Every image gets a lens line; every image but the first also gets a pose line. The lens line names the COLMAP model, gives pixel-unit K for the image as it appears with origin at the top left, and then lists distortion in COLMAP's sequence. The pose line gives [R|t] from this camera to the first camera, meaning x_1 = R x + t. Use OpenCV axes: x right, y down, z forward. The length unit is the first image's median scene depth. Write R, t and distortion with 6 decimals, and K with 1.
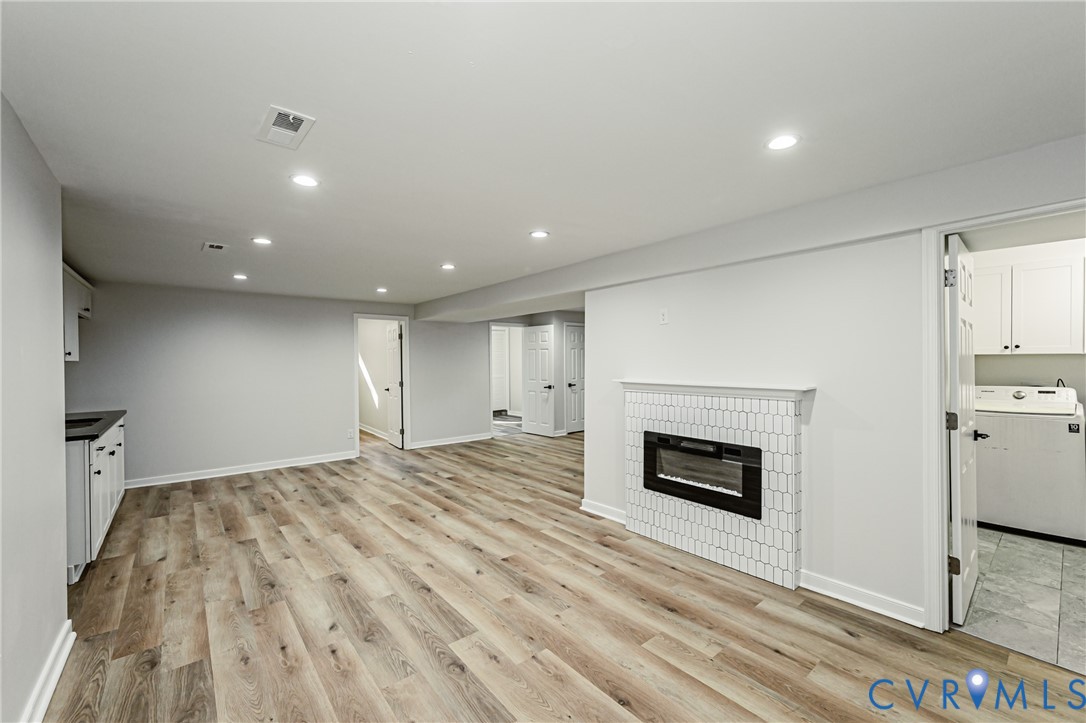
lens RADIAL K [[434.0, 0, 536.3], [0, 434.0, 363.7], [0, 0, 1]] dist [-0.001811, 0.000584]
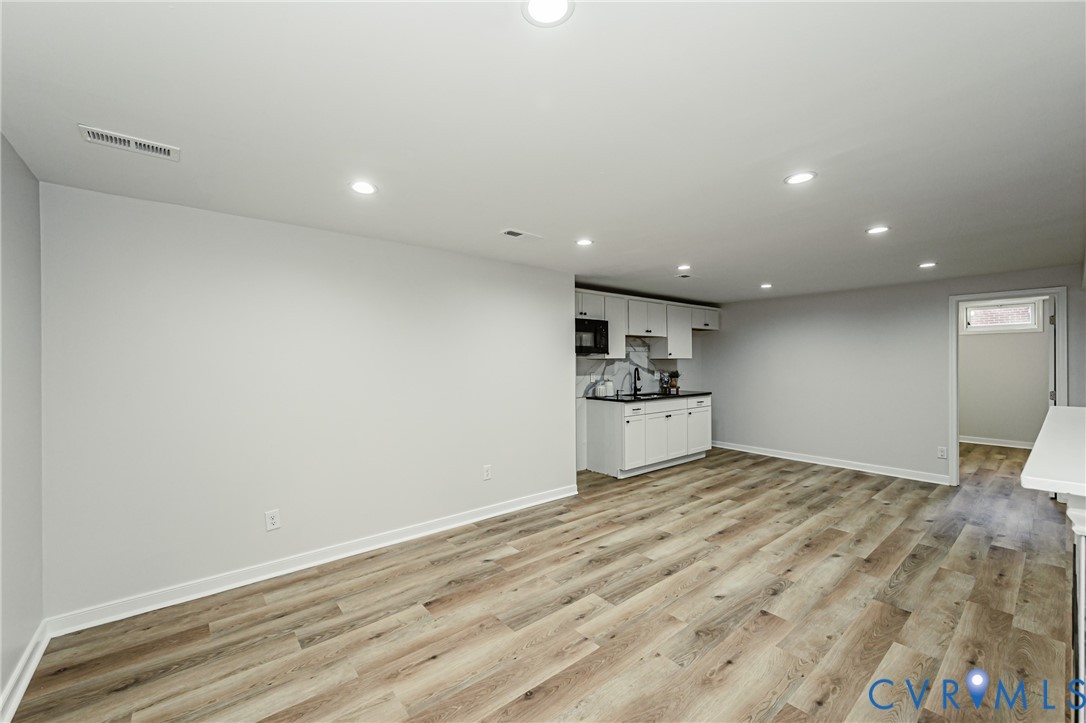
lens RADIAL K [[434.0, 0, 544.8], [0, 434.0, 361.0], [0, 0, 1]] dist [-0.001811, 0.000584]
pose [[0.020717, 0.009842, -0.999737, 0.465978], [-0.006279, 0.999933, 0.009713, -0.007039], [0.999766, 0.006076, 0.020777, 0.386580]]
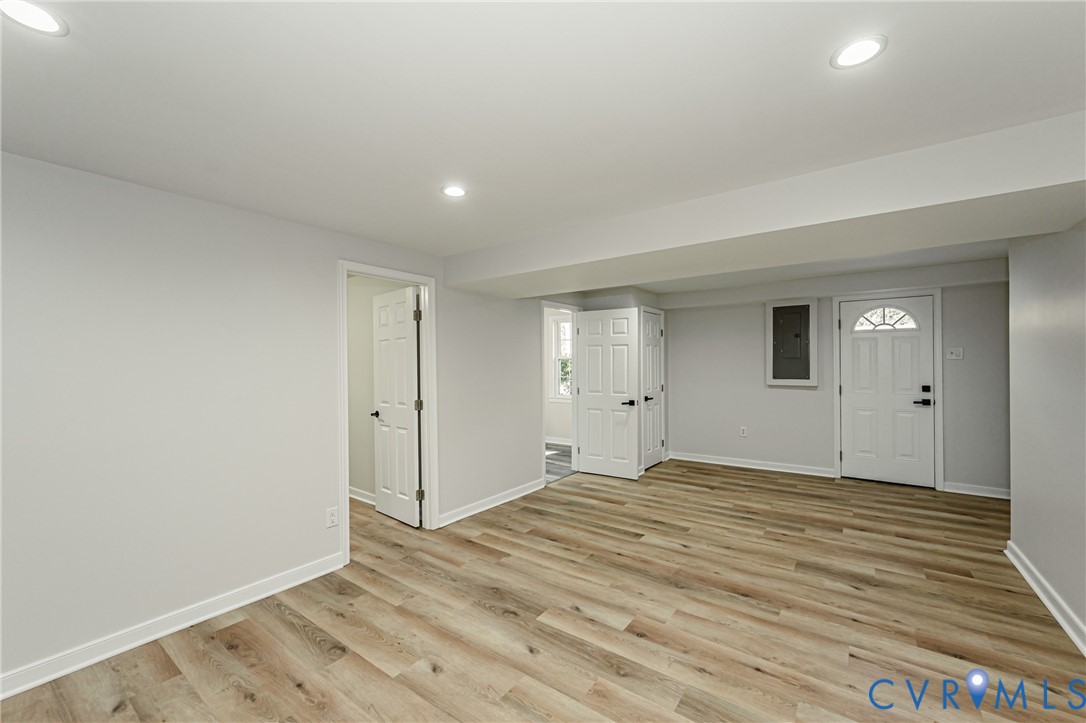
lens RADIAL K [[434.0, 0, 543.9], [0, 434.0, 369.5], [0, 0, 1]] dist [-0.001811, 0.000584]
pose [[0.967039, -0.000979, 0.254626, -0.458672], [-0.001565, 0.999951, 0.009790, -0.004609], [-0.254623, -0.009866, 0.966990, 0.691463]]
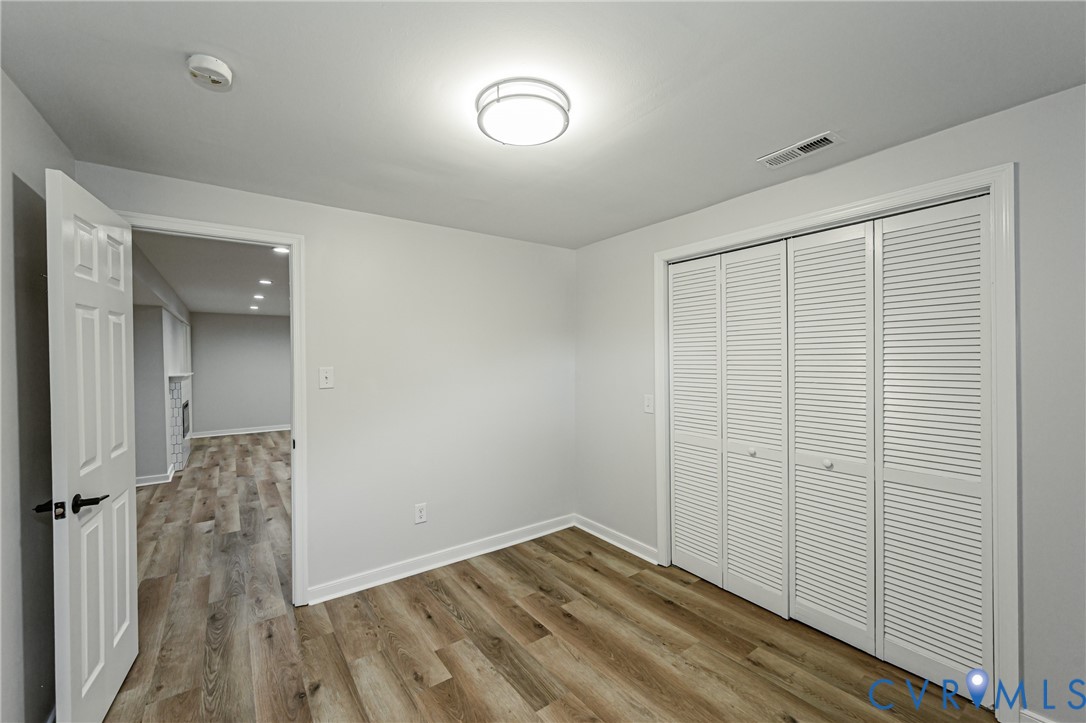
lens RADIAL K [[434.0, 0, 550.0], [0, 434.0, 362.6], [0, 0, 1]] dist [-0.001811, 0.000584]
pose [[-0.999120, 0.018923, 0.037422, -0.949245], [0.019197, 0.999791, 0.006990, -0.003460], [-0.037282, 0.007702, -0.999275, 1.989156]]
